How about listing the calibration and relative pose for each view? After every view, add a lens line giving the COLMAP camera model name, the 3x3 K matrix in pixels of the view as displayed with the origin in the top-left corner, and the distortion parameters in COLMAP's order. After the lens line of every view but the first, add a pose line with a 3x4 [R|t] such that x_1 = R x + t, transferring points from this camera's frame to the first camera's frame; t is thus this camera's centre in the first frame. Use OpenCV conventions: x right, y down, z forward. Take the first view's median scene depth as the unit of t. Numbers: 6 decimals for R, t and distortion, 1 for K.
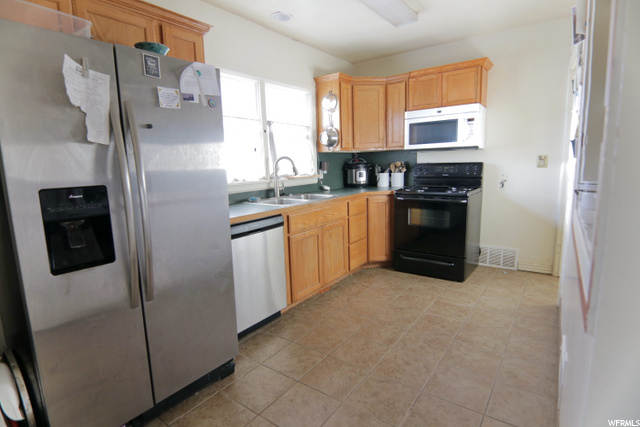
lens RADIAL K [[331.1, 0, 317.0], [0, 331.1, 214.9], [0, 0, 1]] dist [-0.001061, -0.015411]
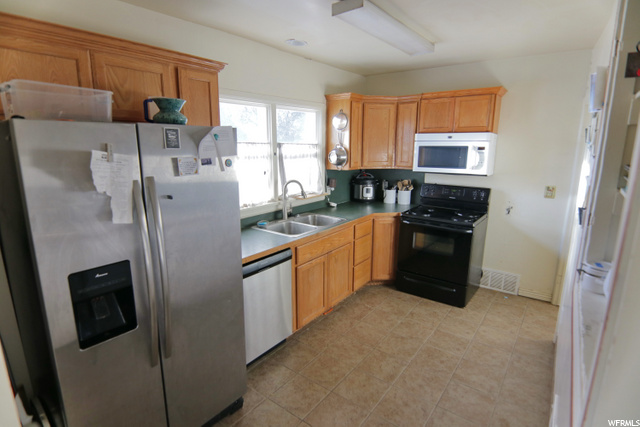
lens RADIAL K [[333.3, 0, 316.9], [0, 333.3, 214.0], [0, 0, 1]] dist [0.000440, -0.016297]
pose [[0.999345, 0.035715, -0.005853, -0.018305], [-0.035328, 0.997780, 0.056461, -0.139163], [0.007857, -0.056217, 0.998388, -0.019132]]
